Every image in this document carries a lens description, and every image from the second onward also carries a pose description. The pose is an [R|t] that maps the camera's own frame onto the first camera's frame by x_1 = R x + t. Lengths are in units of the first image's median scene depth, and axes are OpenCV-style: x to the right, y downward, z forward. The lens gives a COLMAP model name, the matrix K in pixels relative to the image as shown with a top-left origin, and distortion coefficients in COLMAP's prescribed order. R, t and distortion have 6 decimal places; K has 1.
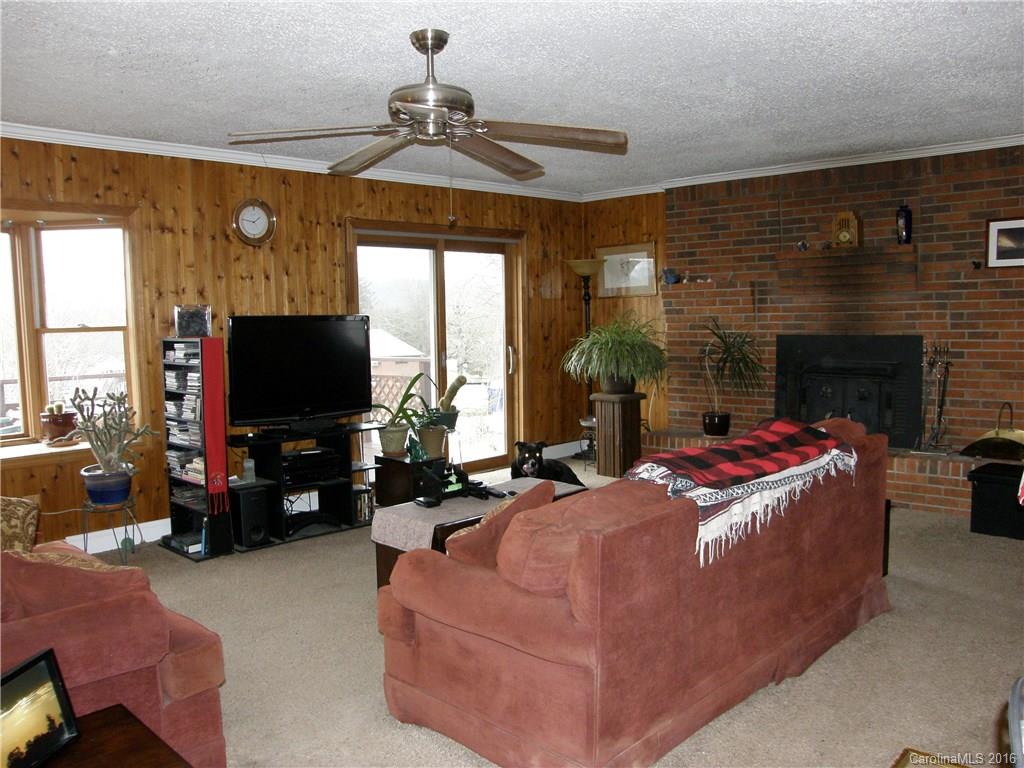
lens RADIAL K [[836.3, 0, 518.1], [0, 836.3, 387.5], [0, 0, 1]] dist [-0.160066, 0.149911]
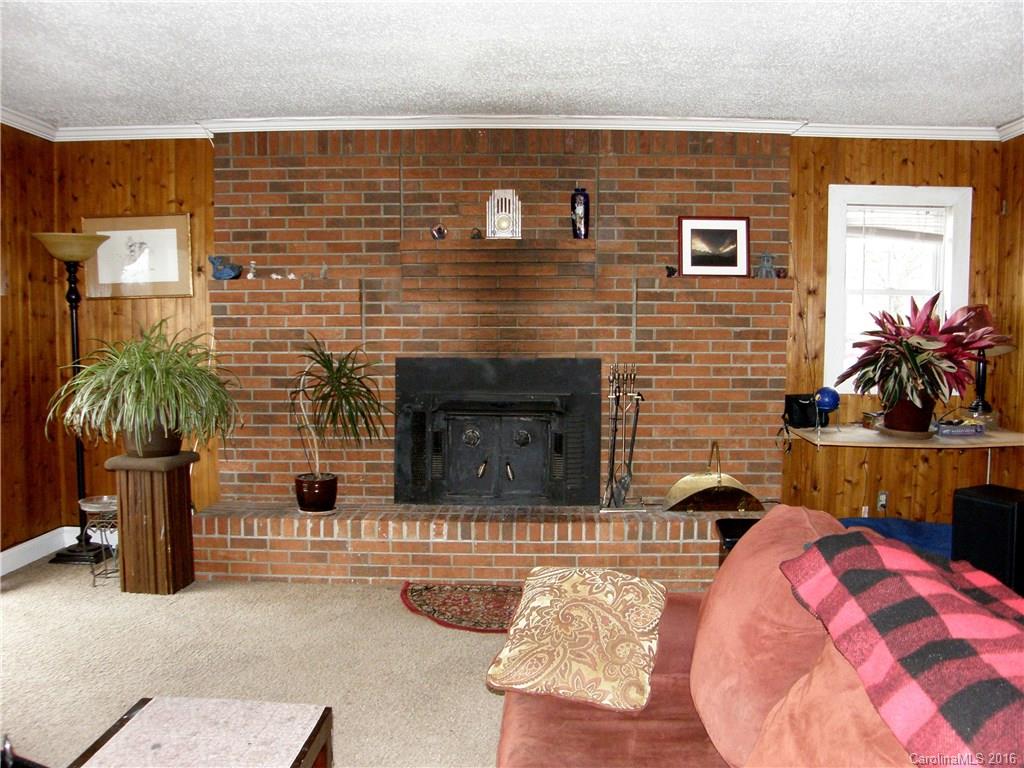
lens RADIAL K [[836.3, 0, 518.1], [0, 836.3, 387.5], [0, 0, 1]] dist [-0.160066, 0.149911]
pose [[0.744488, -0.022850, 0.667245, -0.083248], [0.037197, 0.999281, -0.007283, -0.030479], [-0.666599, 0.030242, 0.744803, 0.416323]]
